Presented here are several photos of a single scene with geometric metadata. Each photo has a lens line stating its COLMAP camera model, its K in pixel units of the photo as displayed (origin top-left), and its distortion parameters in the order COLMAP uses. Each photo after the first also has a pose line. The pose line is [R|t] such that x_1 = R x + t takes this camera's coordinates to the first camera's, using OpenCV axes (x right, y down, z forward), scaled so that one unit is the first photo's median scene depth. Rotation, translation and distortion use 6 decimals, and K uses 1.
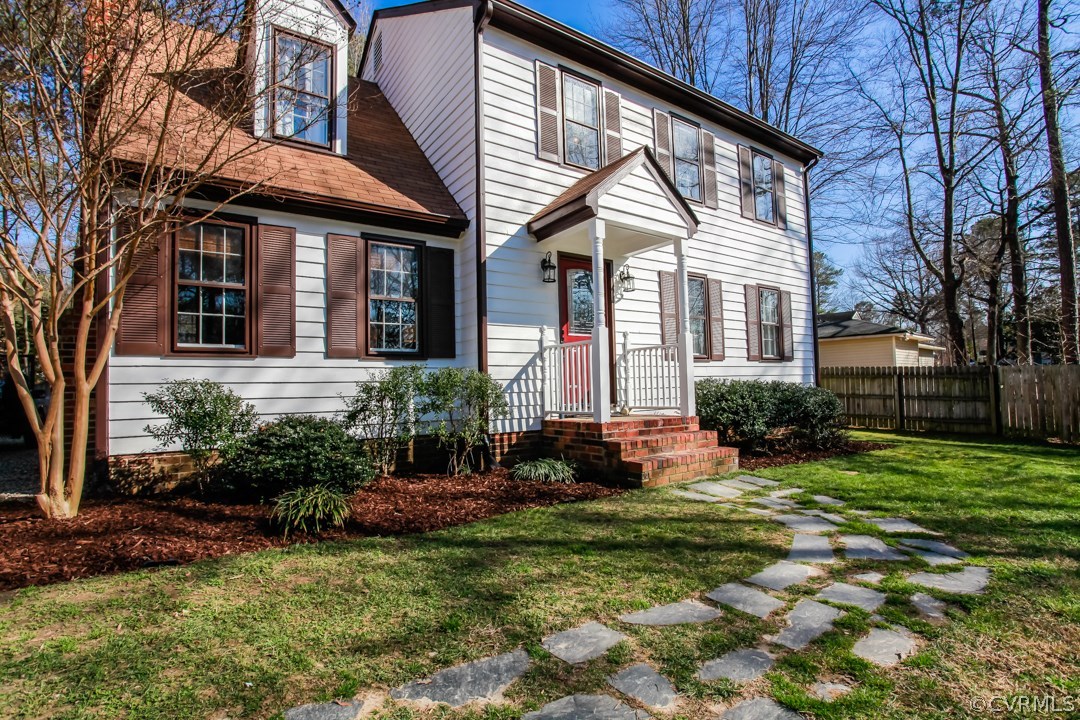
lens RADIAL K [[521.8, 0, 538.6], [0, 521.8, 361.3], [0, 0, 1]] dist [-0.050716, 0.013337]
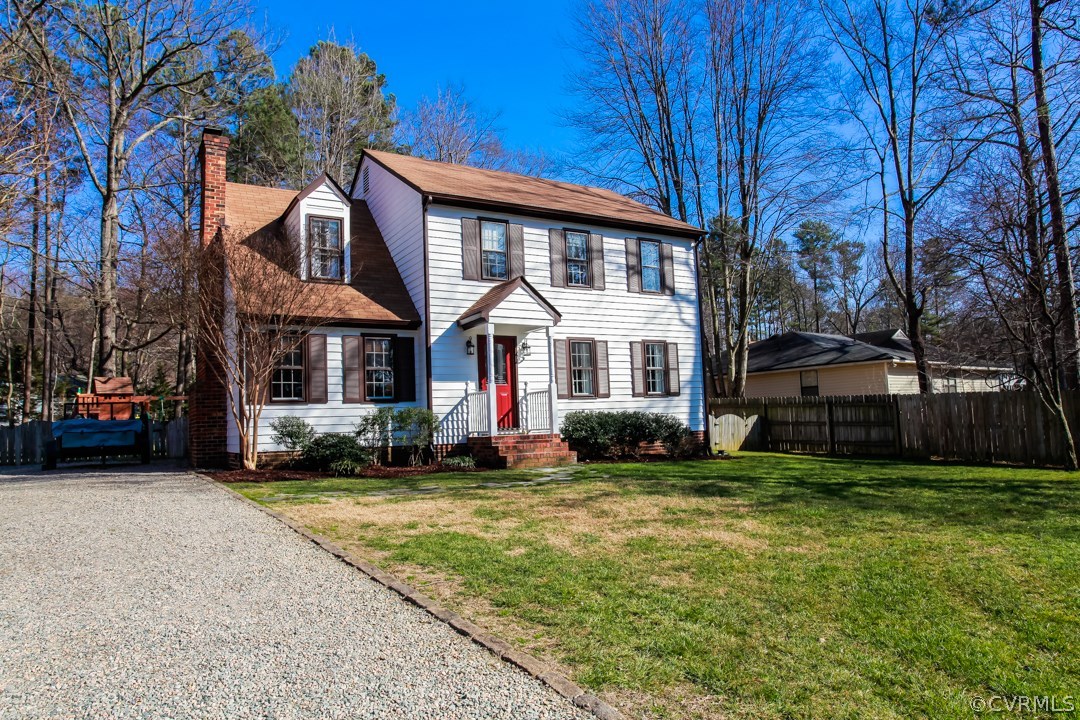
lens RADIAL K [[733.1, 0, 540.7], [0, 733.1, 361.1], [0, 0, 1]] dist [-0.018885, 0.002524]
pose [[0.997669, -0.021283, -0.064835, 0.408697], [0.018914, 0.999138, -0.036941, -0.041375], [0.065565, 0.035628, 0.997212, -1.373705]]
